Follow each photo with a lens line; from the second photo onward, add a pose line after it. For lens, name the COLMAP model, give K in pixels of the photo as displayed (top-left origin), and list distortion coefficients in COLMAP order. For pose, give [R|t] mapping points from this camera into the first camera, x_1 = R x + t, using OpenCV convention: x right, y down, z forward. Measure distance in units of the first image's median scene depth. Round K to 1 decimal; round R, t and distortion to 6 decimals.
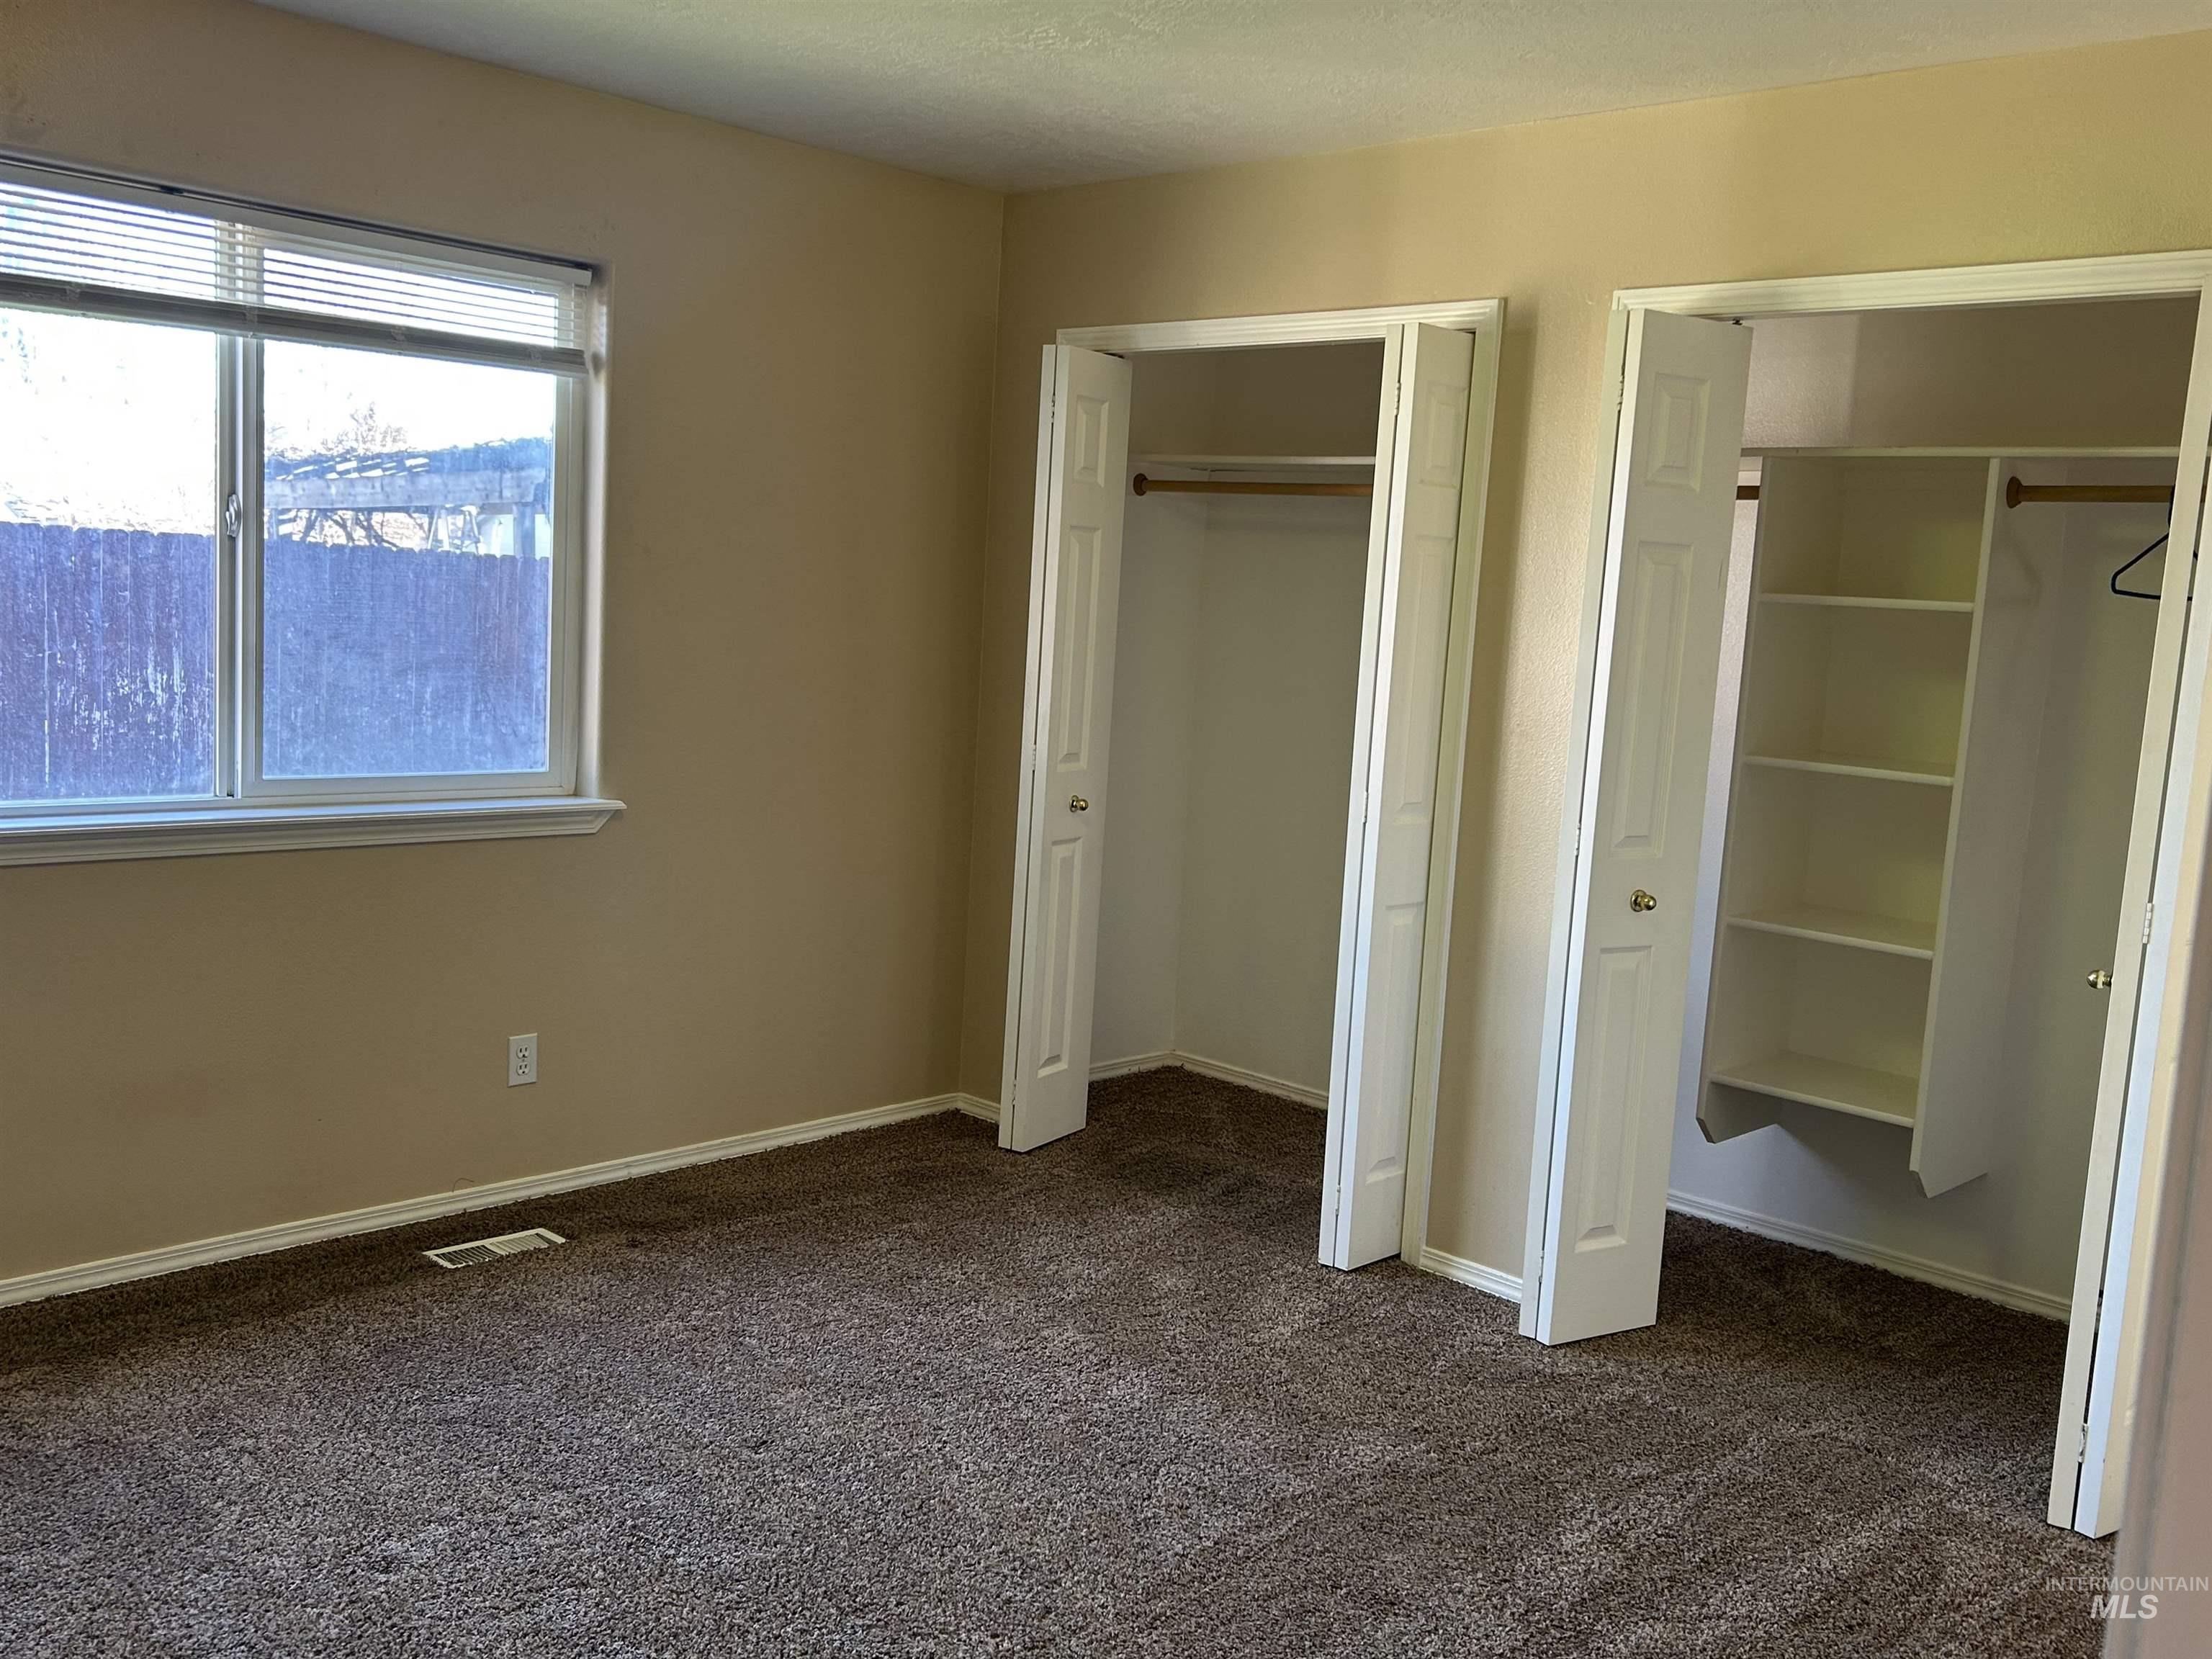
lens RADIAL K [[1938.2, 0, 1106.0], [0, 1938.2, 829.5], [0, 0, 1]] dist [0.009547, 0.000839]
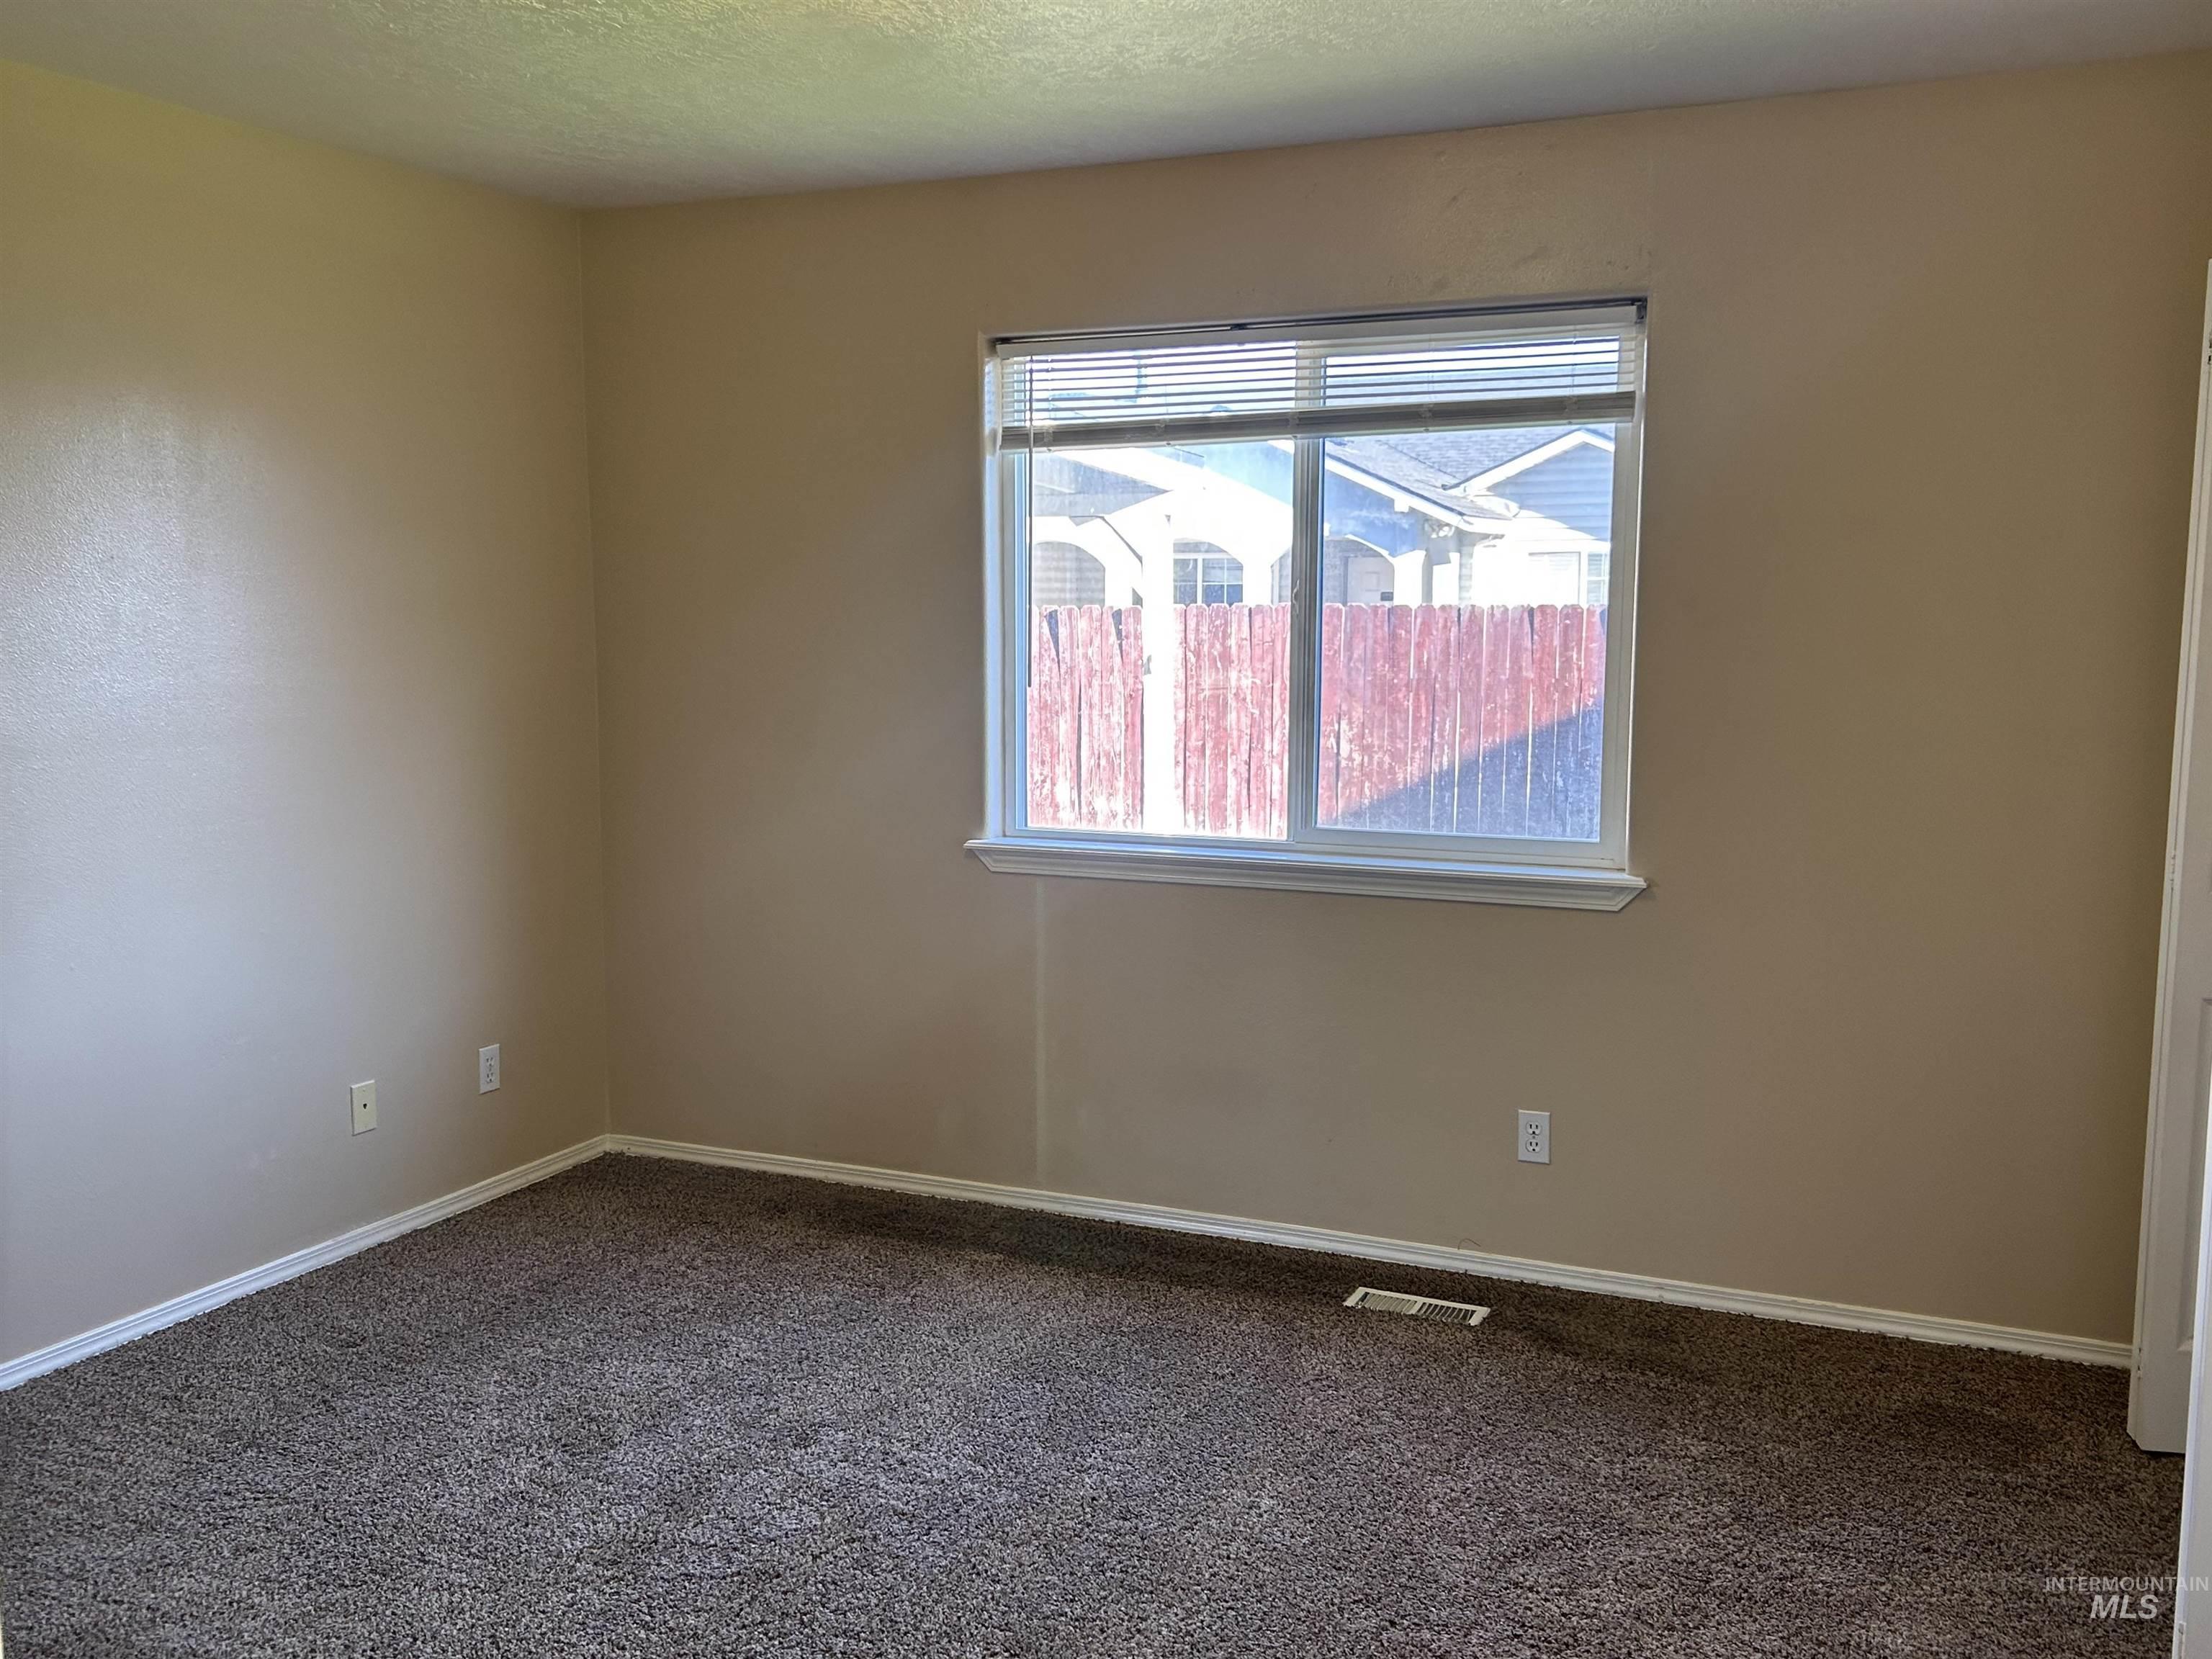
lens RADIAL K [[1938.2, 0, 1106.0], [0, 1938.2, 829.5], [0, 0, 1]] dist [0.009547, 0.000839]
pose [[0.329115, 0.051367, -0.942892, 0.544610], [-0.097474, 0.995033, 0.020184, -0.032877], [0.939245, 0.085265, 0.332488, 0.478679]]
